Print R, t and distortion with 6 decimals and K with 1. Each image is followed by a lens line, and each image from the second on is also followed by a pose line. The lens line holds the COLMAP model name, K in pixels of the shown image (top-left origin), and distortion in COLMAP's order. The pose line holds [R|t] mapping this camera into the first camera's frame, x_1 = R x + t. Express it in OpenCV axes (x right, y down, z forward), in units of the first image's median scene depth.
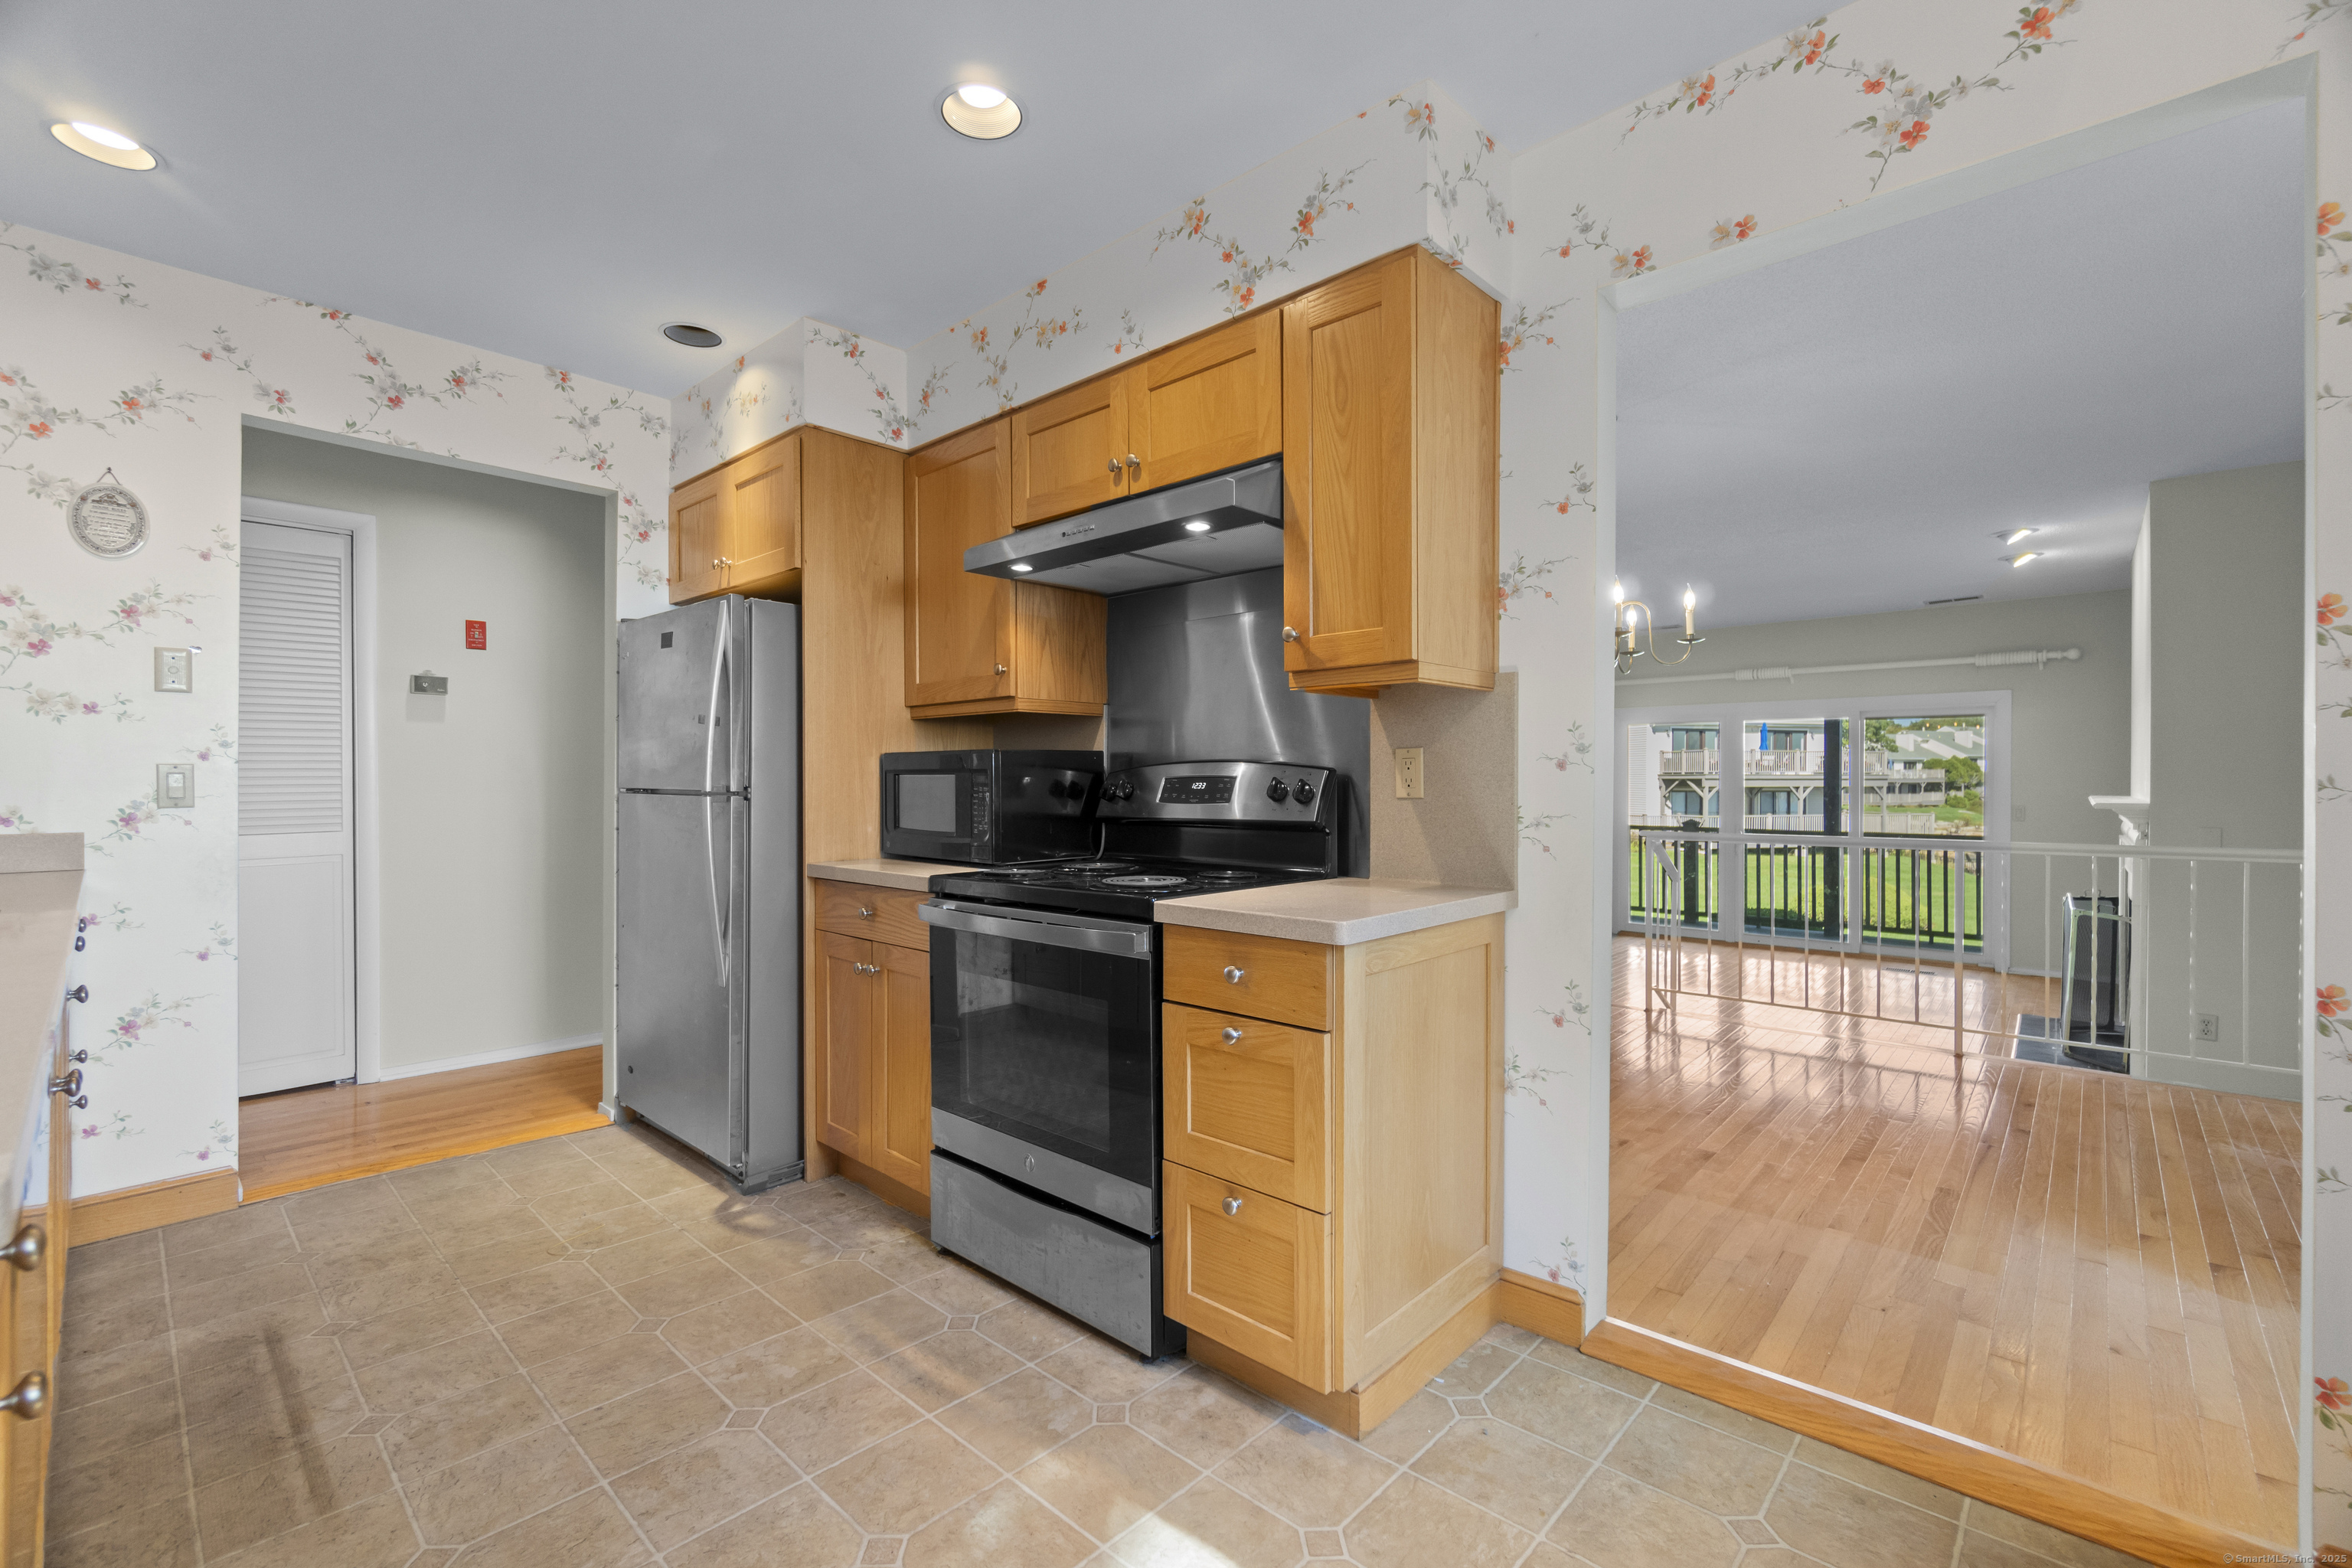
lens RADIAL K [[1007.5, 0, 1168.1], [0, 1007.5, 780.7], [0, 0, 1]] dist [-0.004193, 0.000641]
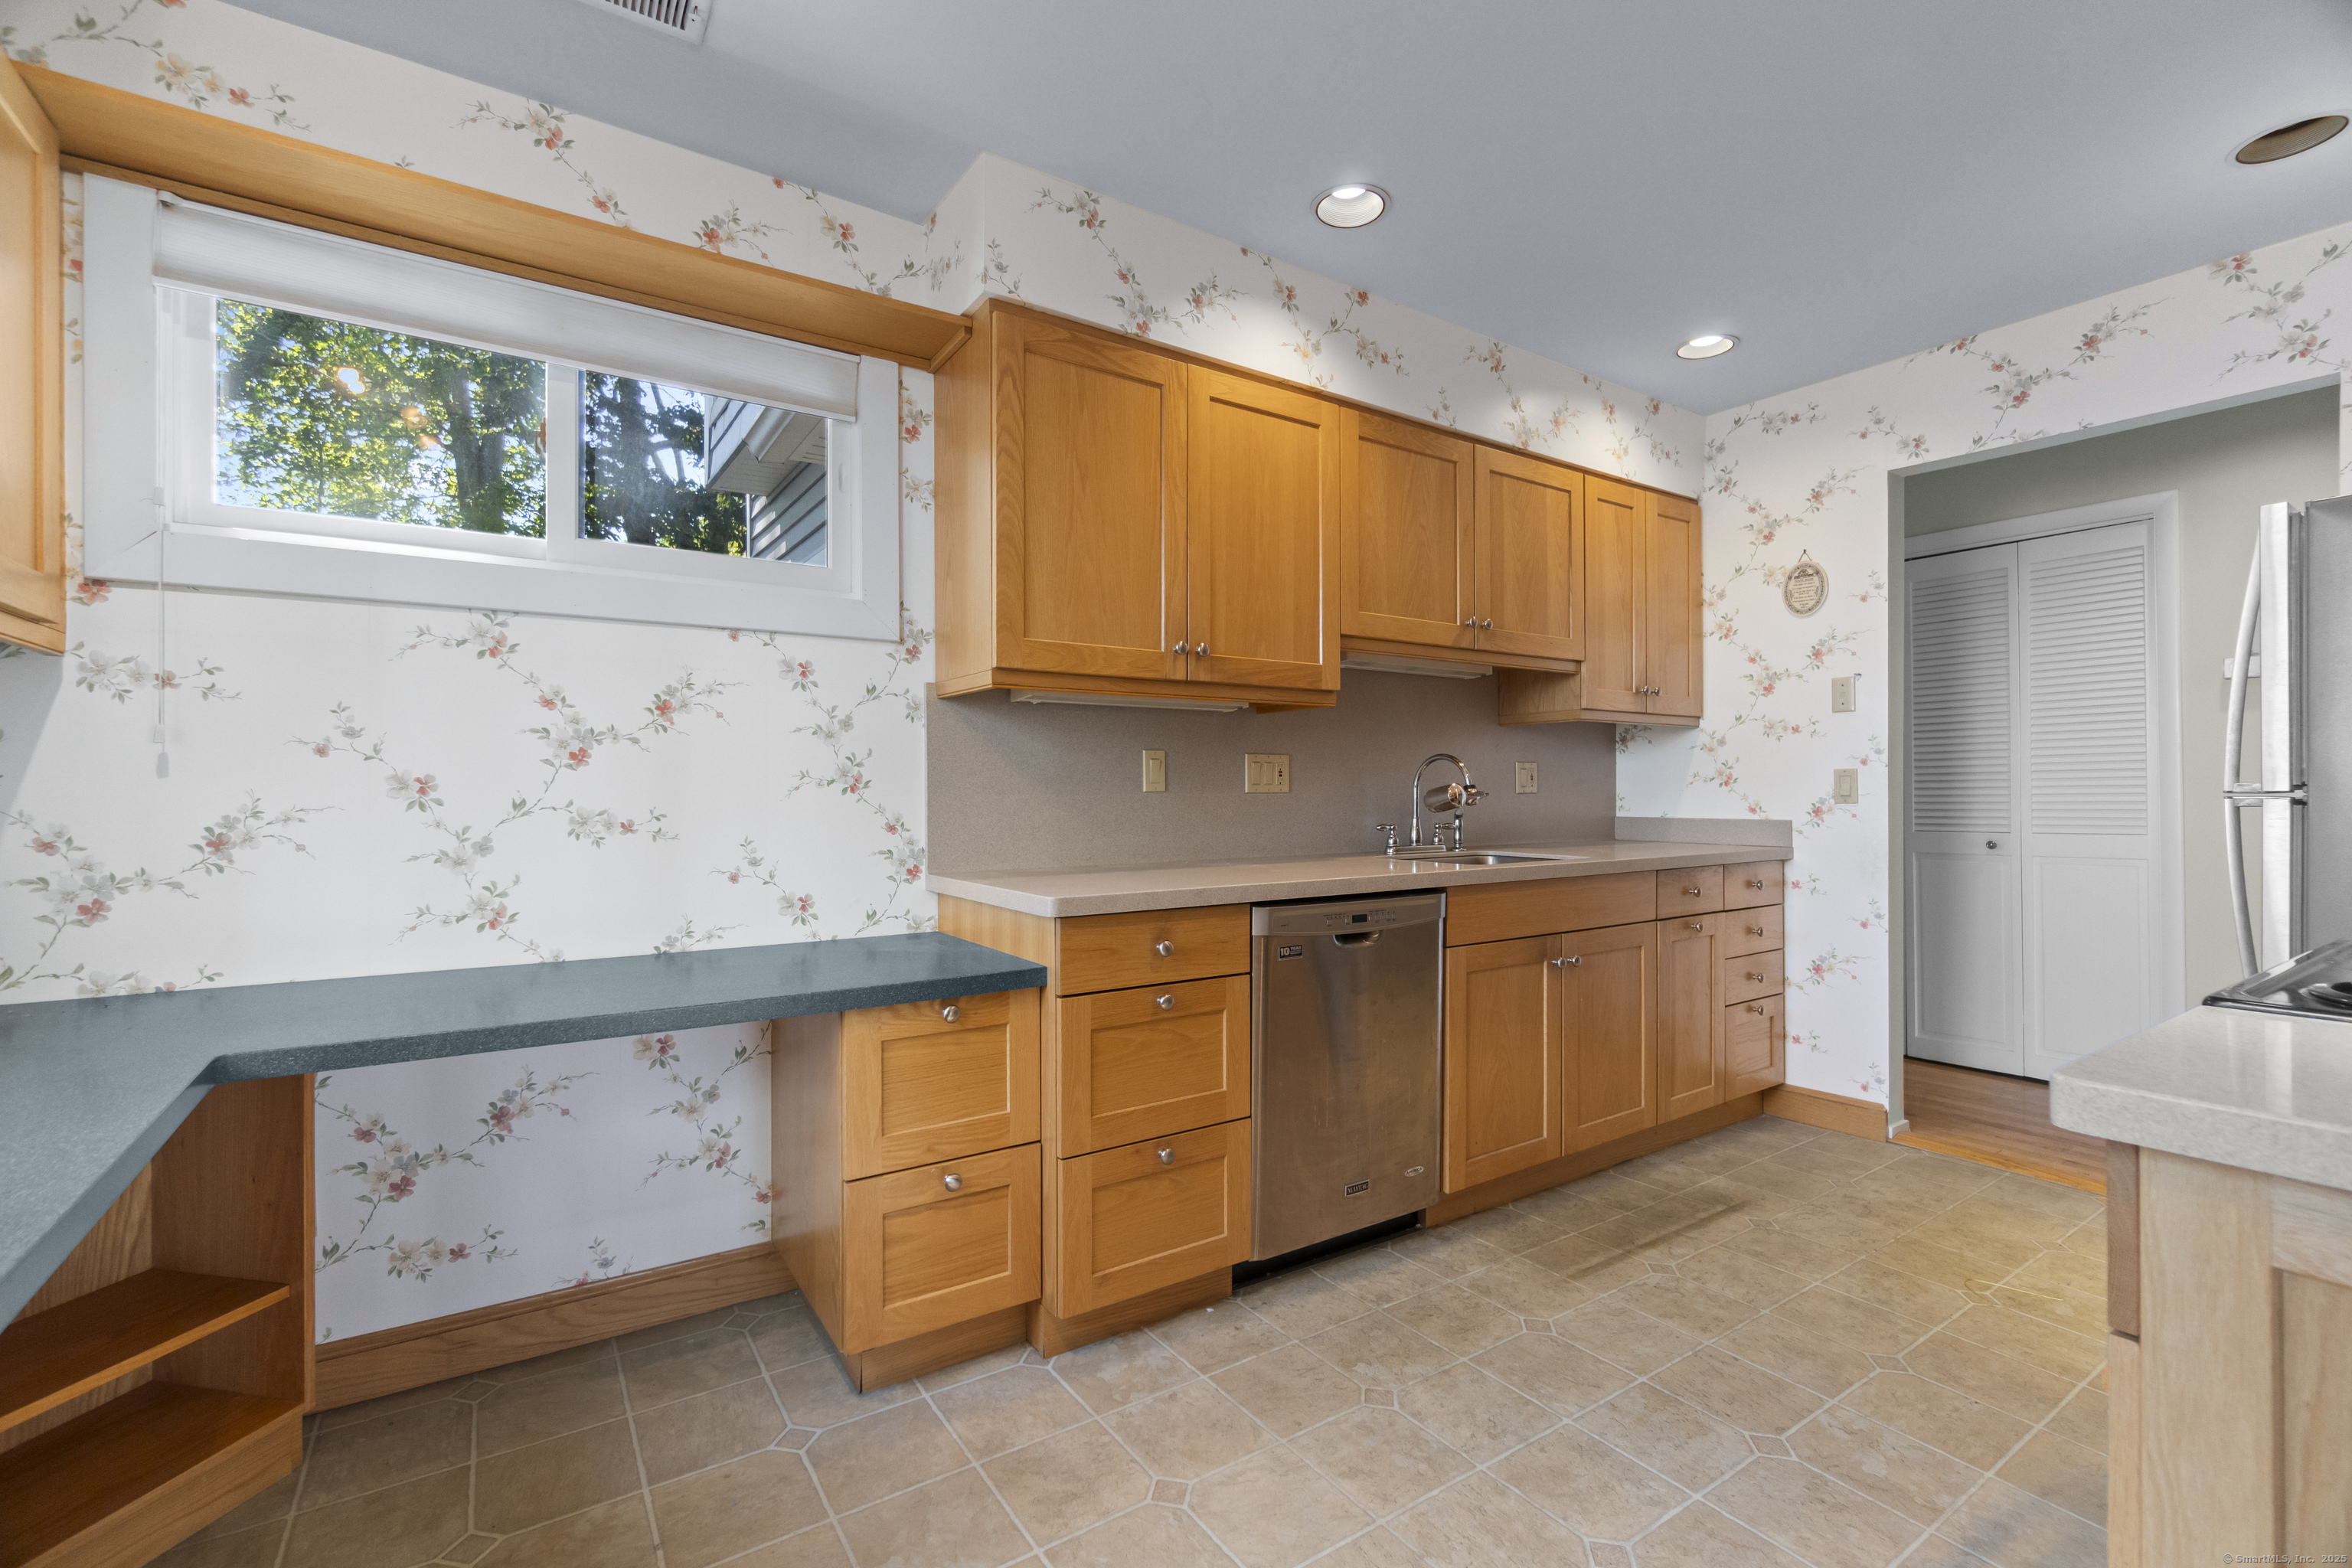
lens RADIAL K [[1023.3, 0, 1176.0], [0, 1023.3, 784.0], [0, 0, 1]] dist [0.001533, 0.000652]
pose [[-0.218449, -0.006191, -0.975829, 0.443381], [0.003818, 0.999967, -0.007198, 0.008588], [0.975841, -0.005299, -0.218418, 0.452143]]
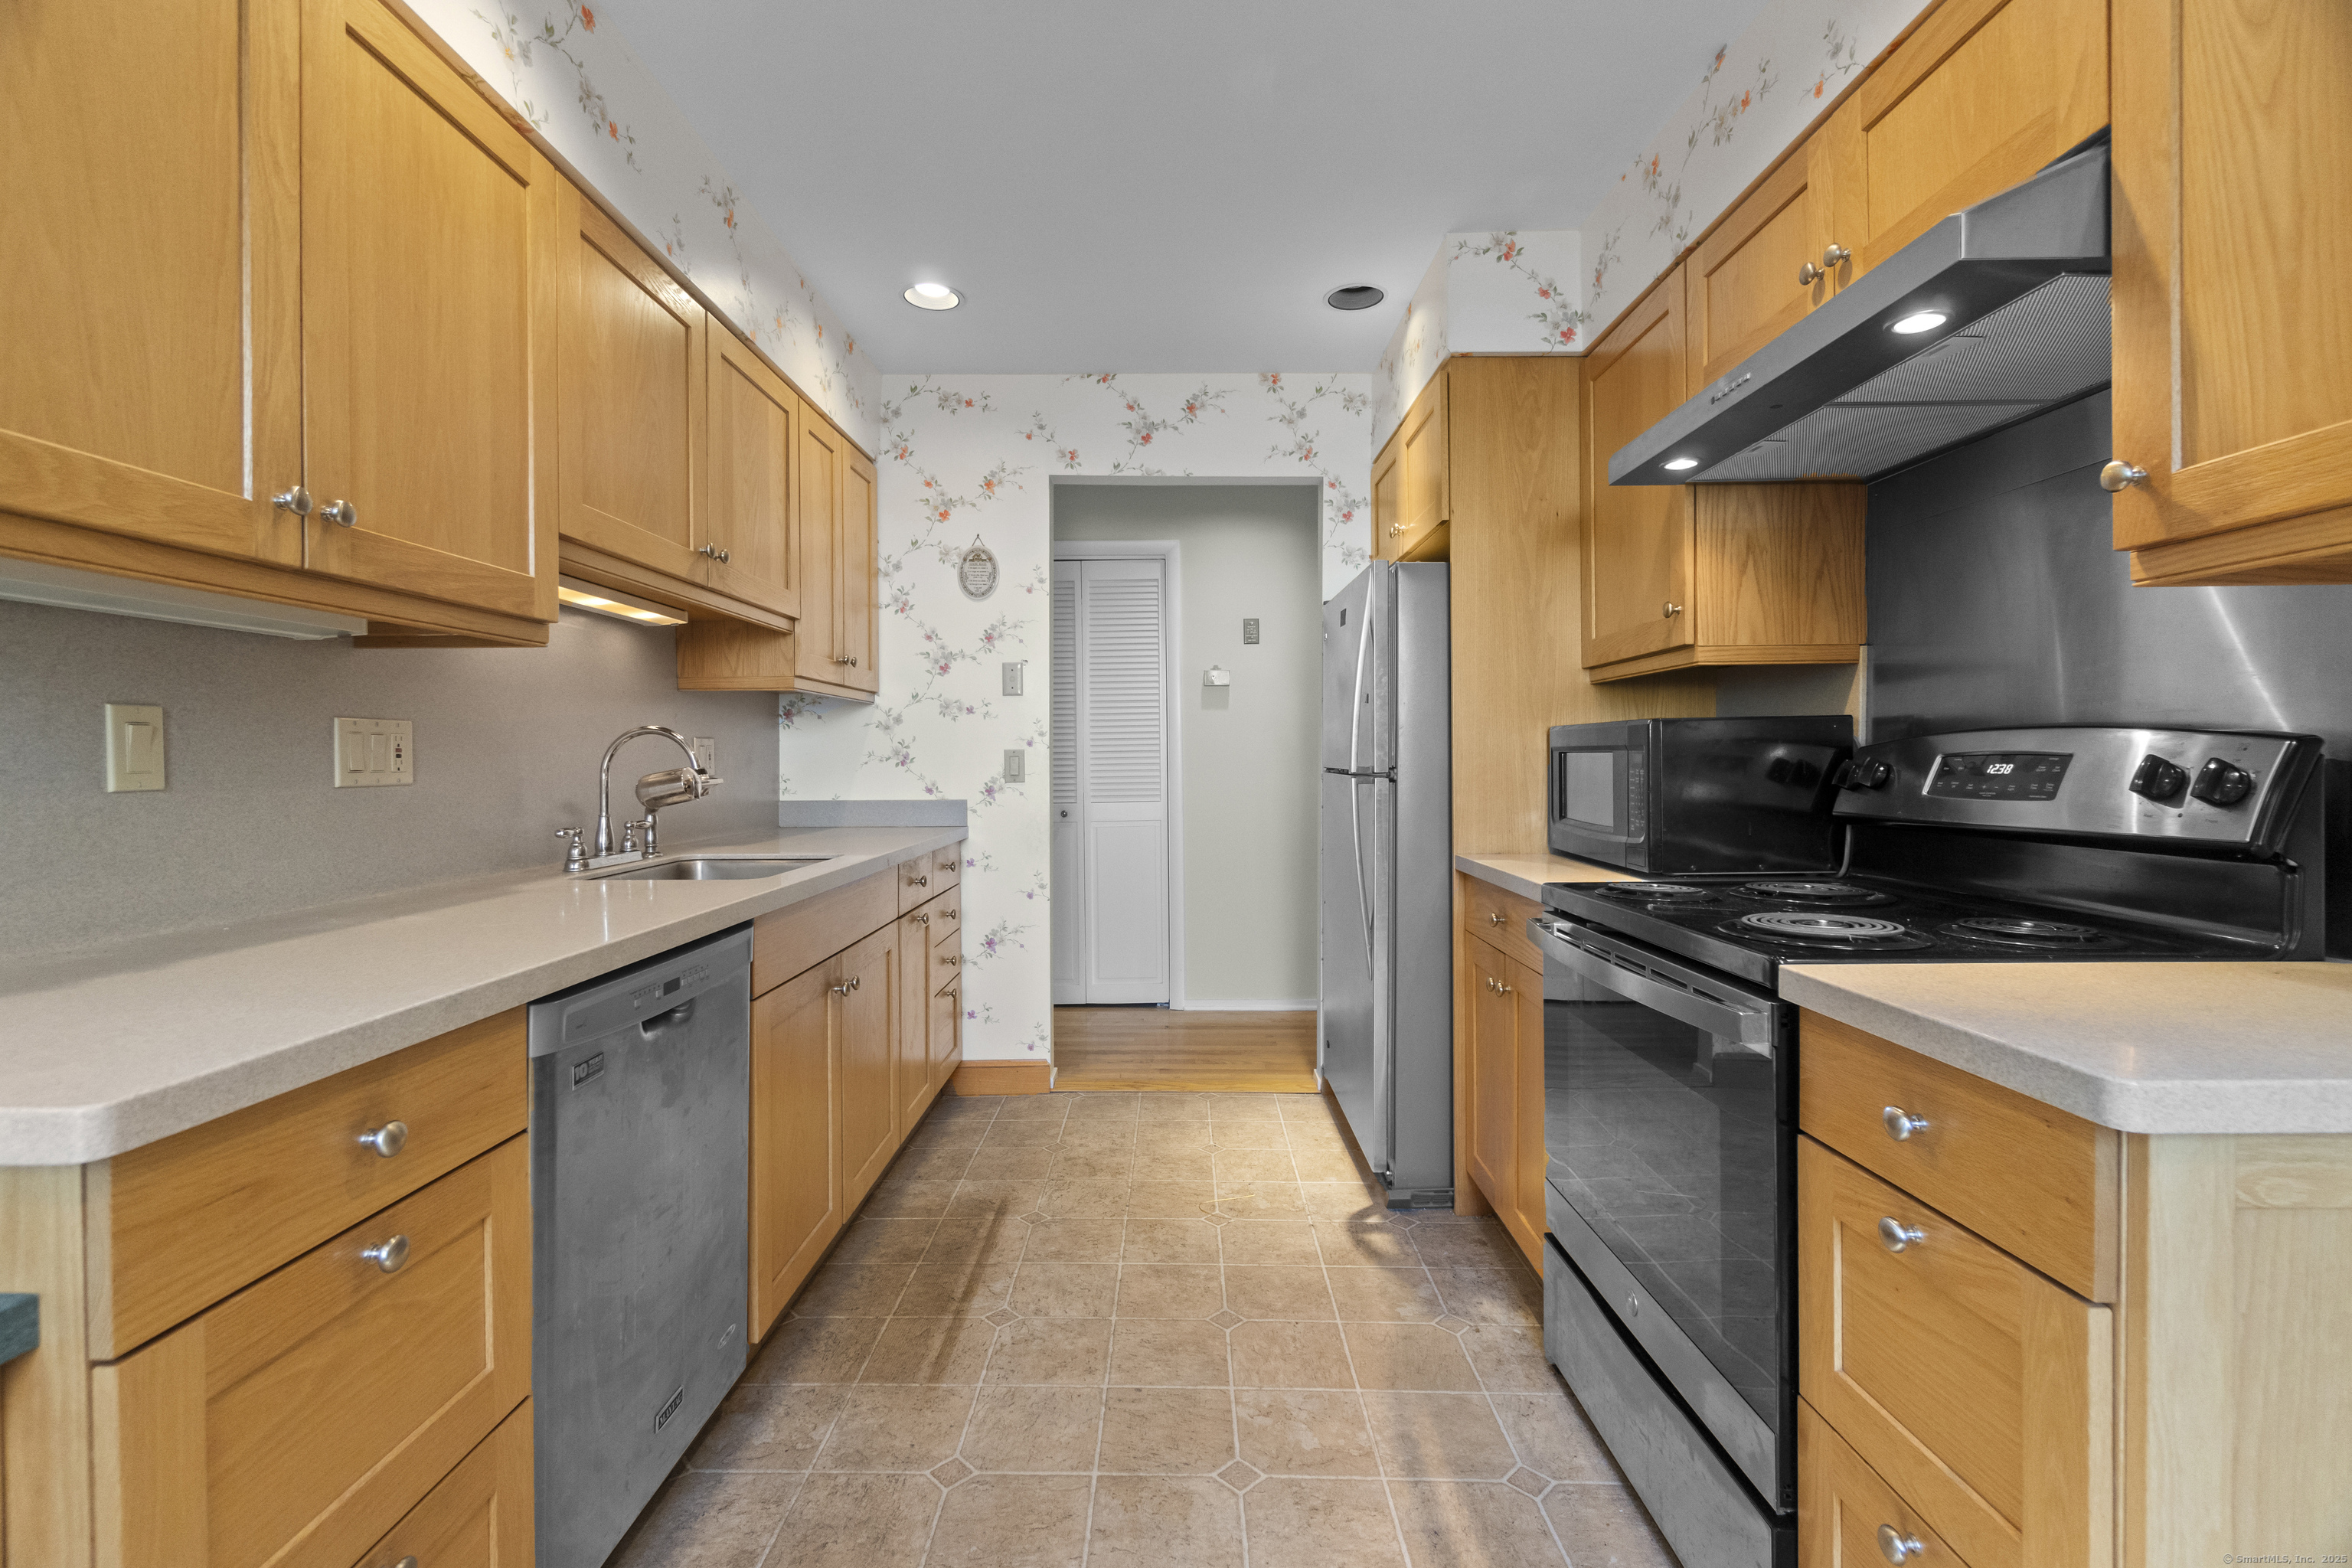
lens RADIAL K [[1013.1, 0, 1170.3], [0, 1013.1, 767.4], [0, 0, 1]] dist [-0.004582, 0.000610]
pose [[0.678706, 0.002834, -0.734404, 0.134718], [0.006156, 0.999935, 0.009547, -0.004421], [0.734384, -0.011000, 0.678645, 0.237014]]
